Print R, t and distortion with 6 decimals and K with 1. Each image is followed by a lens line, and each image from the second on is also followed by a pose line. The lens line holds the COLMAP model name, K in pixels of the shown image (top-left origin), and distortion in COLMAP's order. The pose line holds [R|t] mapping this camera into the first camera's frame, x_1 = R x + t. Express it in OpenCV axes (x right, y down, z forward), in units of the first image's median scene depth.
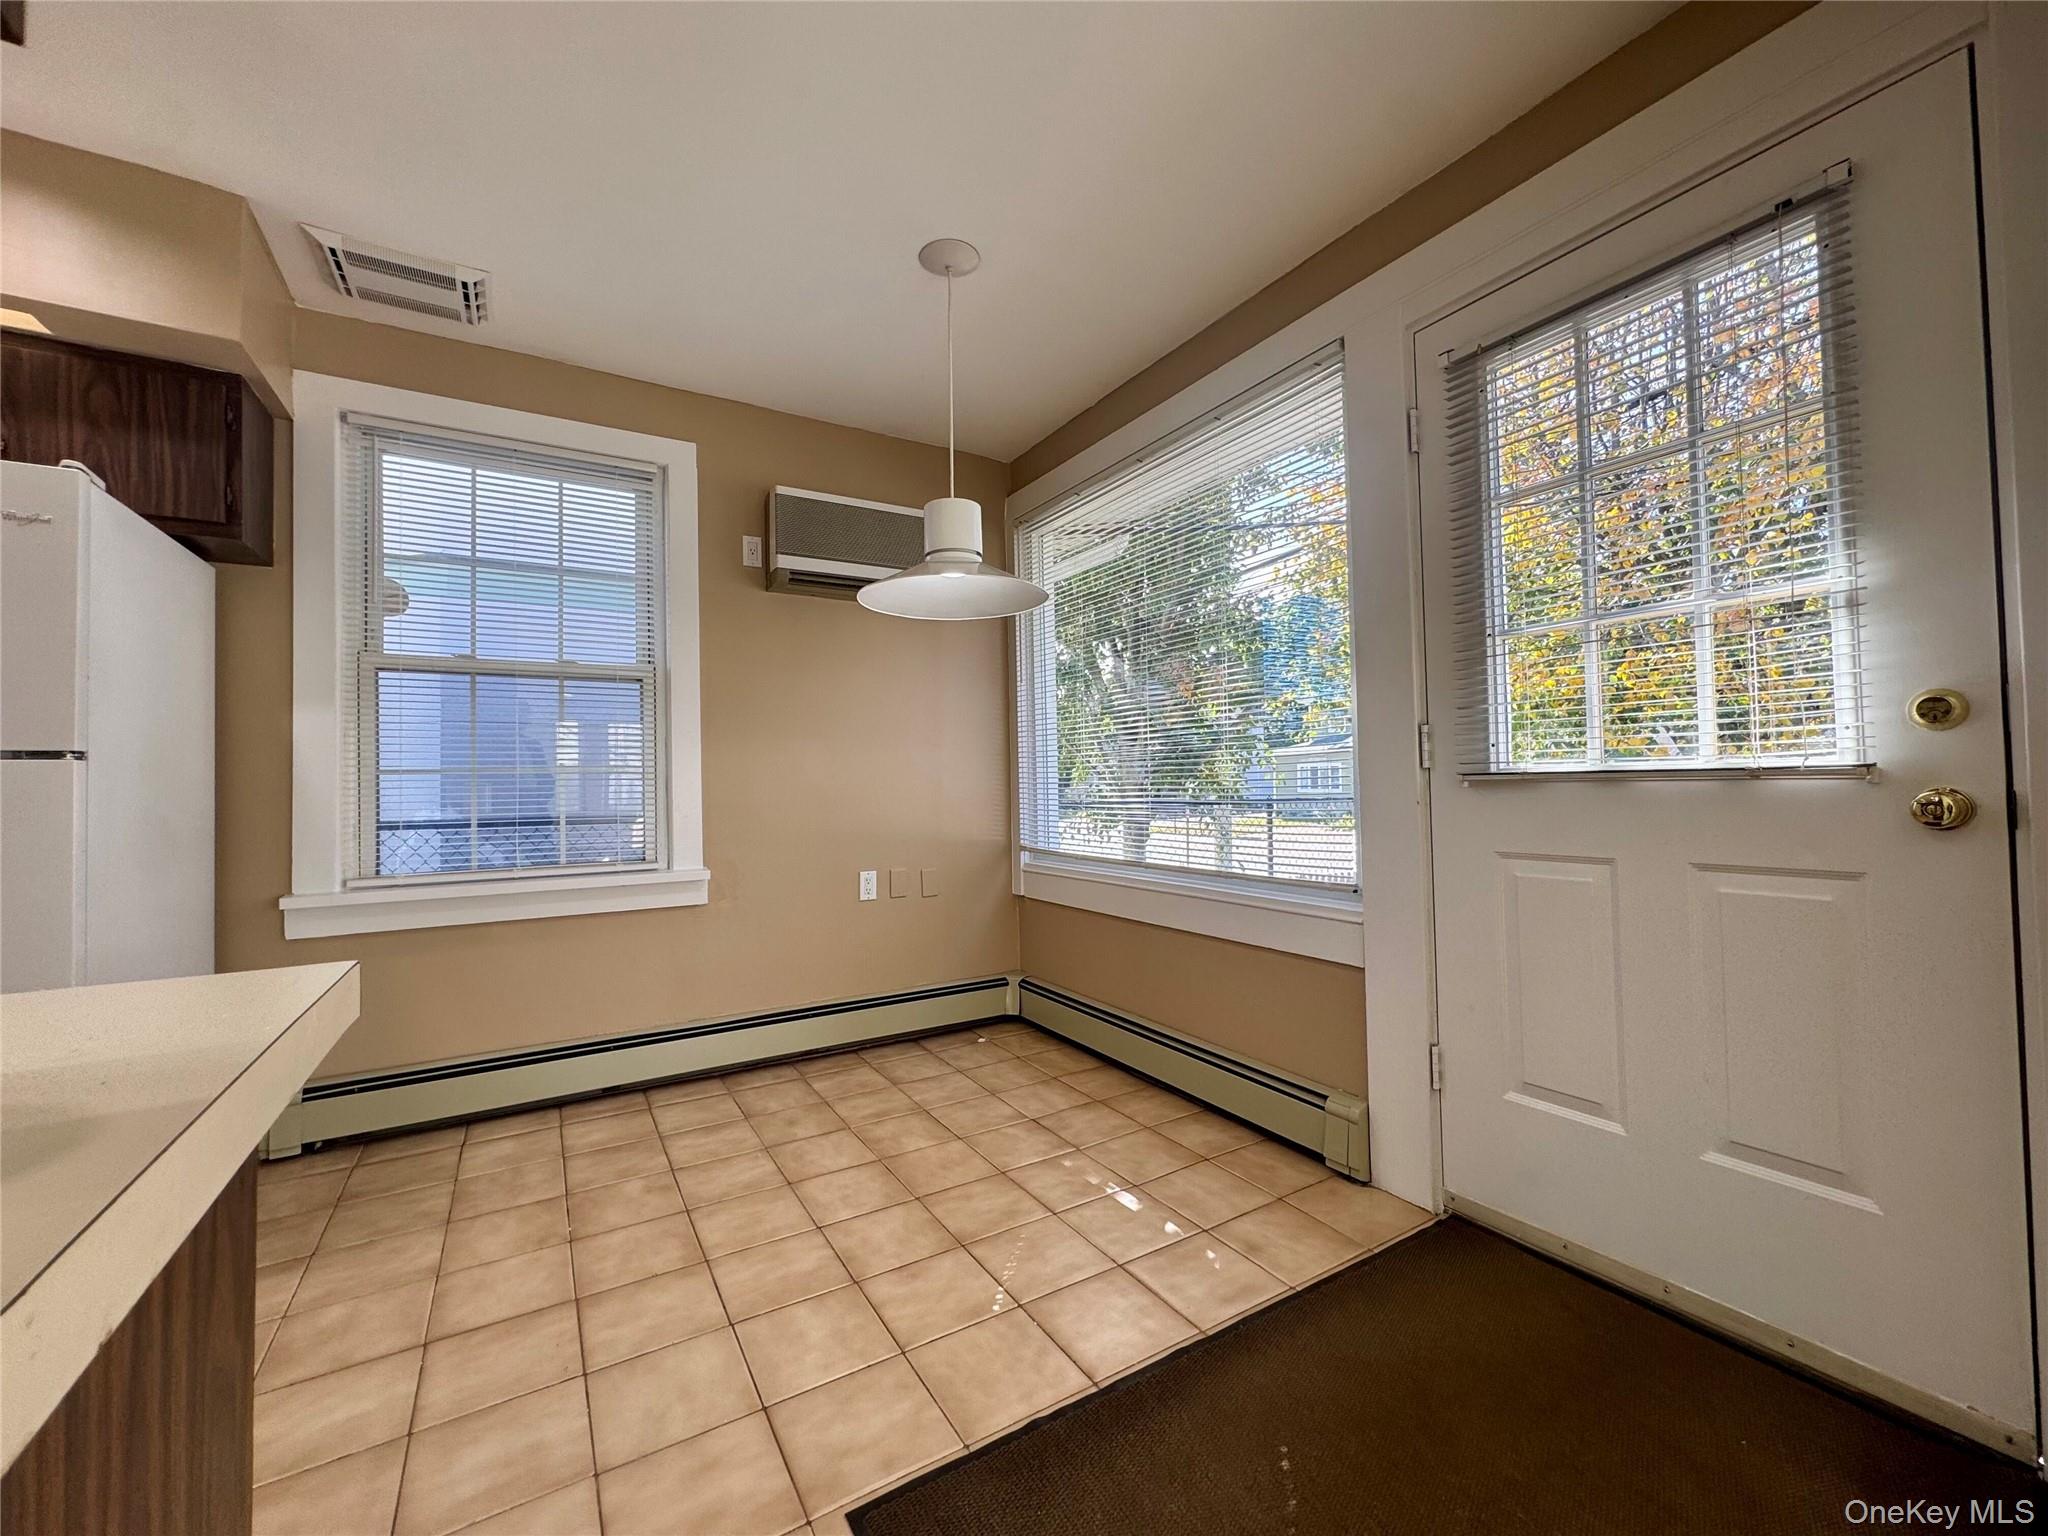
lens RADIAL K [[812.5, 0, 1024.0], [0, 812.5, 768.0], [0, 0, 1]] dist [-0.008689, 0.001704]
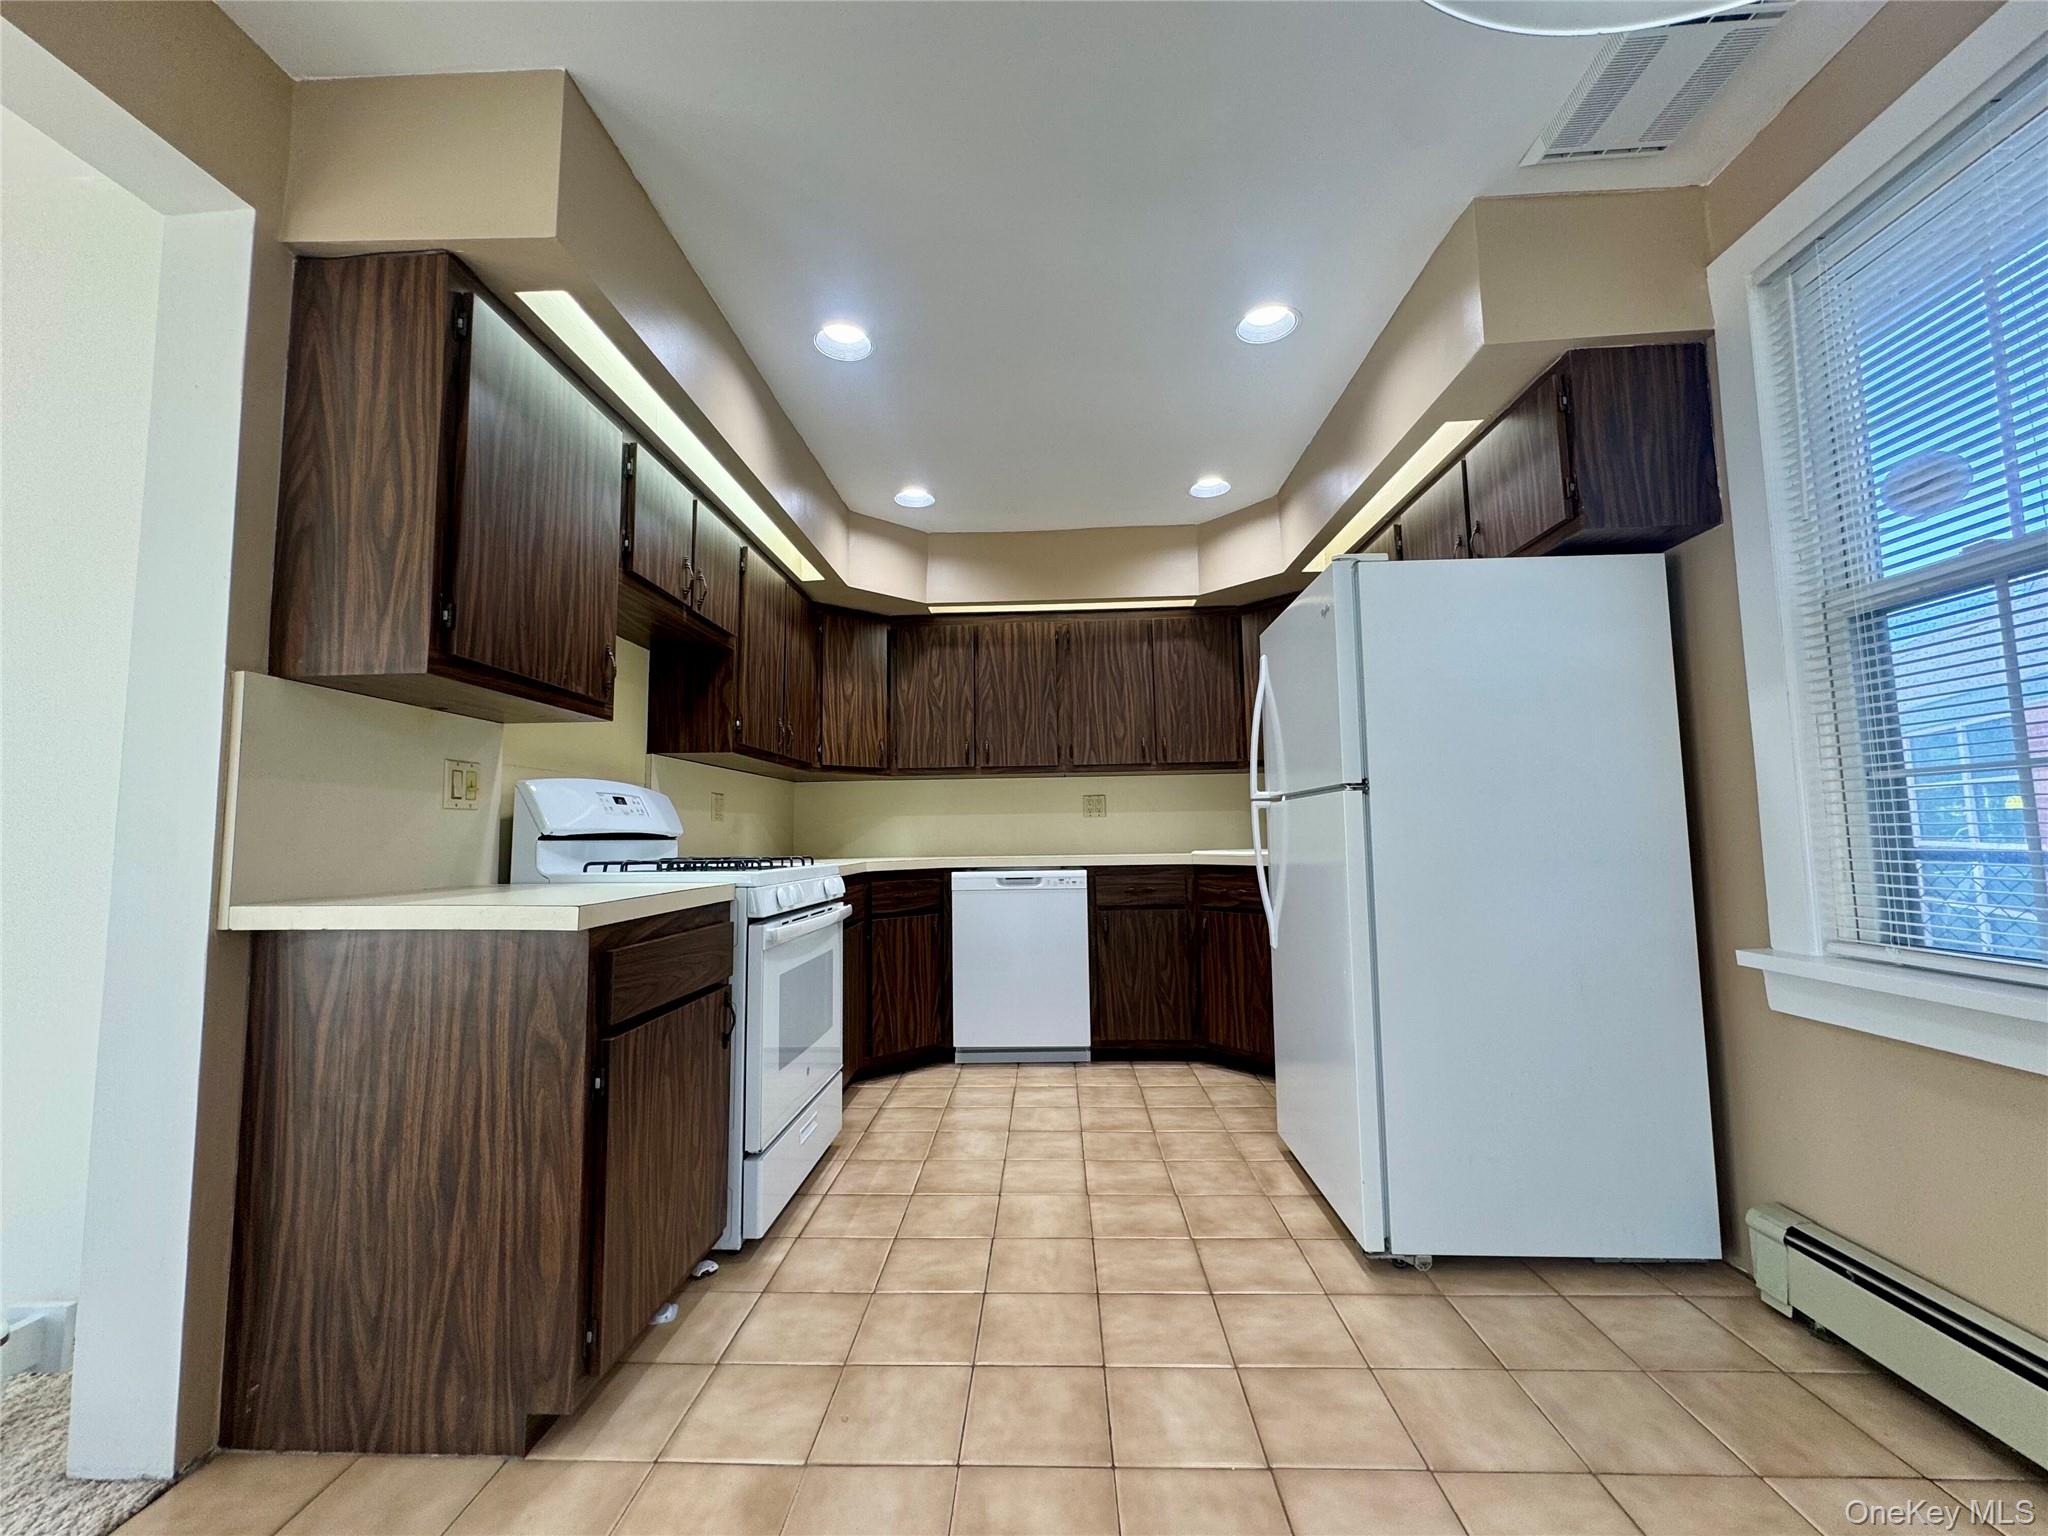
lens RADIAL K [[812.5, 0, 1024.0], [0, 812.5, 768.0], [0, 0, 1]] dist [-0.008689, 0.001704]
pose [[-0.560346, -0.045500, -0.827008, 0.106509], [0.041417, 0.995702, -0.082843, 0.030274], [0.827222, -0.080673, -0.556053, 1.014031]]
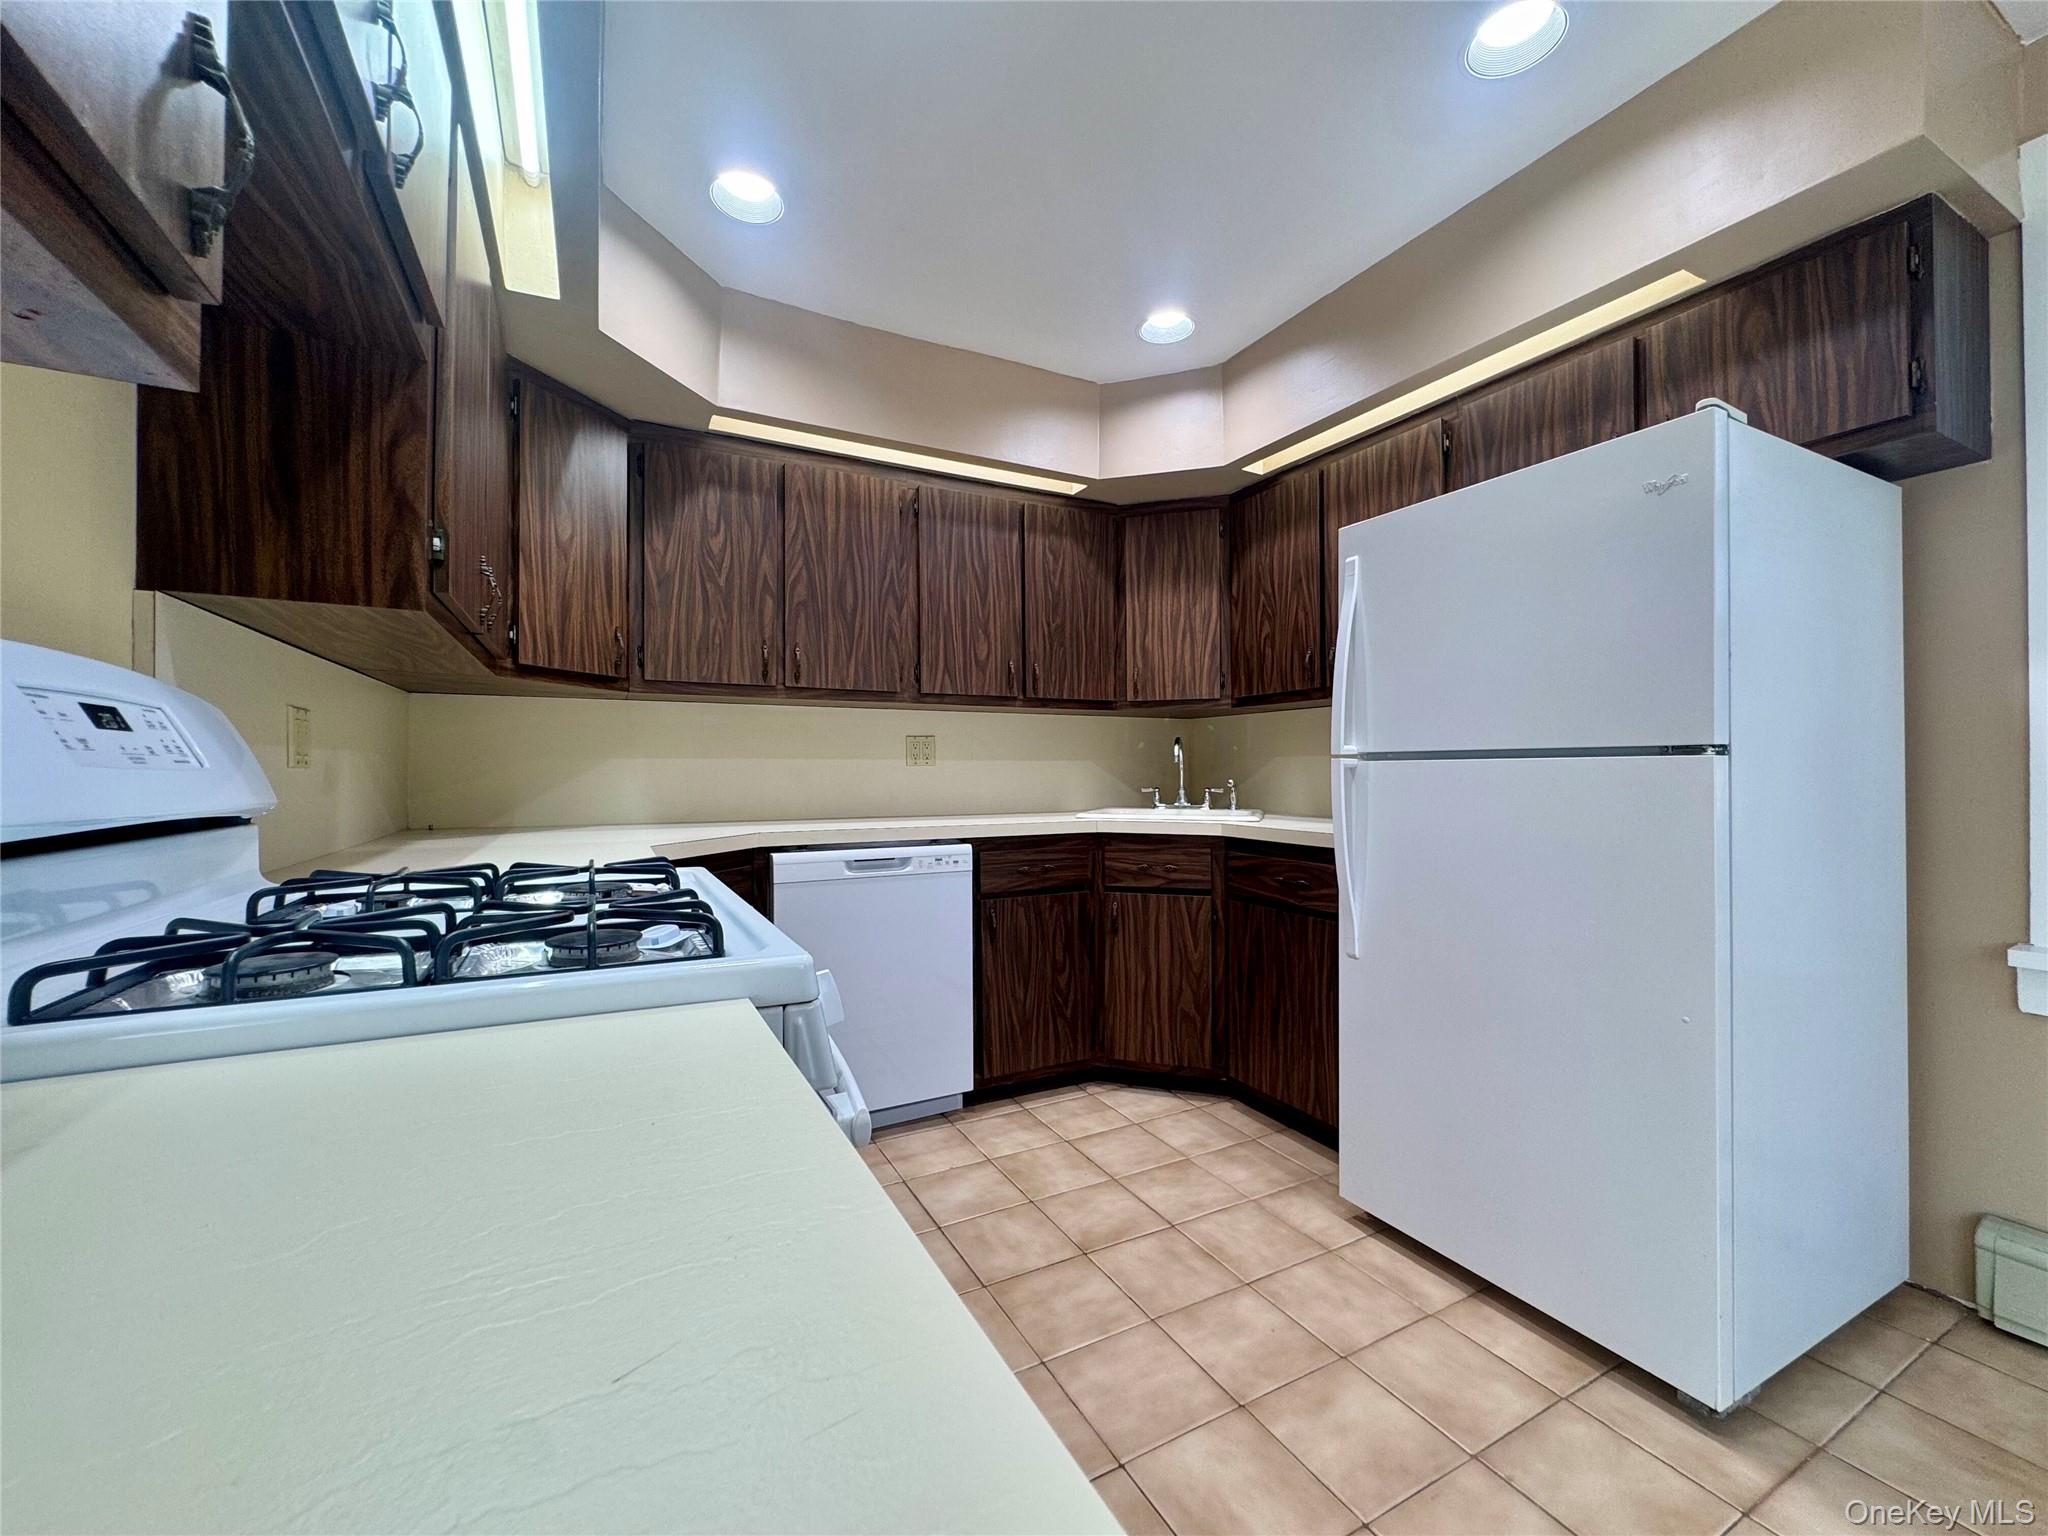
lens RADIAL K [[812.5, 0, 1024.0], [0, 812.5, 768.0], [0, 0, 1]] dist [-0.008689, 0.001704]
pose [[-0.070307, 0.012033, -0.997453, -0.227096], [0.024087, 0.999656, 0.010362, -0.017970], [0.997235, -0.023298, -0.070572, 0.268508]]
